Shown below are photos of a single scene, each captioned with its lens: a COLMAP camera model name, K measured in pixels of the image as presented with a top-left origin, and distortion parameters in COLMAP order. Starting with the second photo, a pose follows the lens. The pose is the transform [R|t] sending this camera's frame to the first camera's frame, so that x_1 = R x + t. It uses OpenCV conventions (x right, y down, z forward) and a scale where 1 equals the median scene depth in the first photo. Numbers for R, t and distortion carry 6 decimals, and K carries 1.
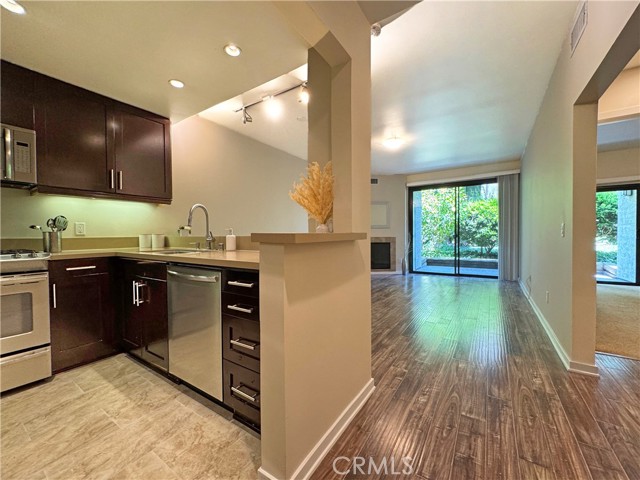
lens RADIAL K [[261.0, 0, 319.7], [0, 261.0, 238.3], [0, 0, 1]] dist [0.001902, 0.000108]
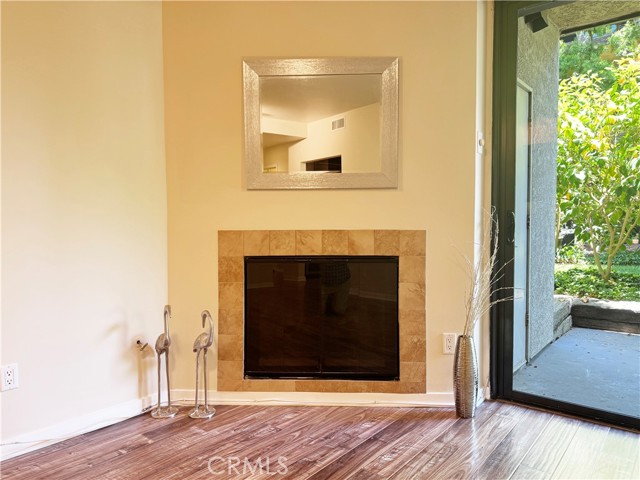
lens RADIAL K [[454.9, 0, 319.8], [0, 454.9, 237.2], [0, 0, 1]] dist [0.043102, -0.000578]
pose [[0.995024, 0.001591, -0.099619, 0.245122], [0.000004, 0.999872, 0.016013, -0.005074], [0.099632, -0.015934, 0.994897, 0.629403]]
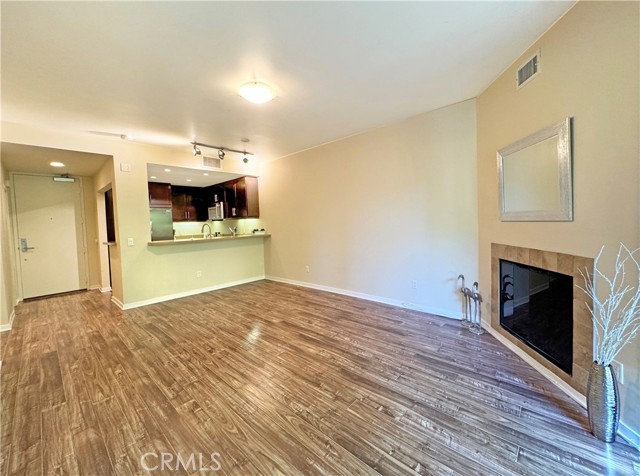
lens RADIAL K [[261.0, 0, 328.0], [0, 261.0, 233.6], [0, 0, 1]] dist [0.001902, 0.000108]
pose [[-0.149223, 0.050540, -0.987511, 0.561604], [0.024855, 0.998569, 0.047350, -0.044483], [0.988491, -0.017479, -0.150266, 0.805389]]
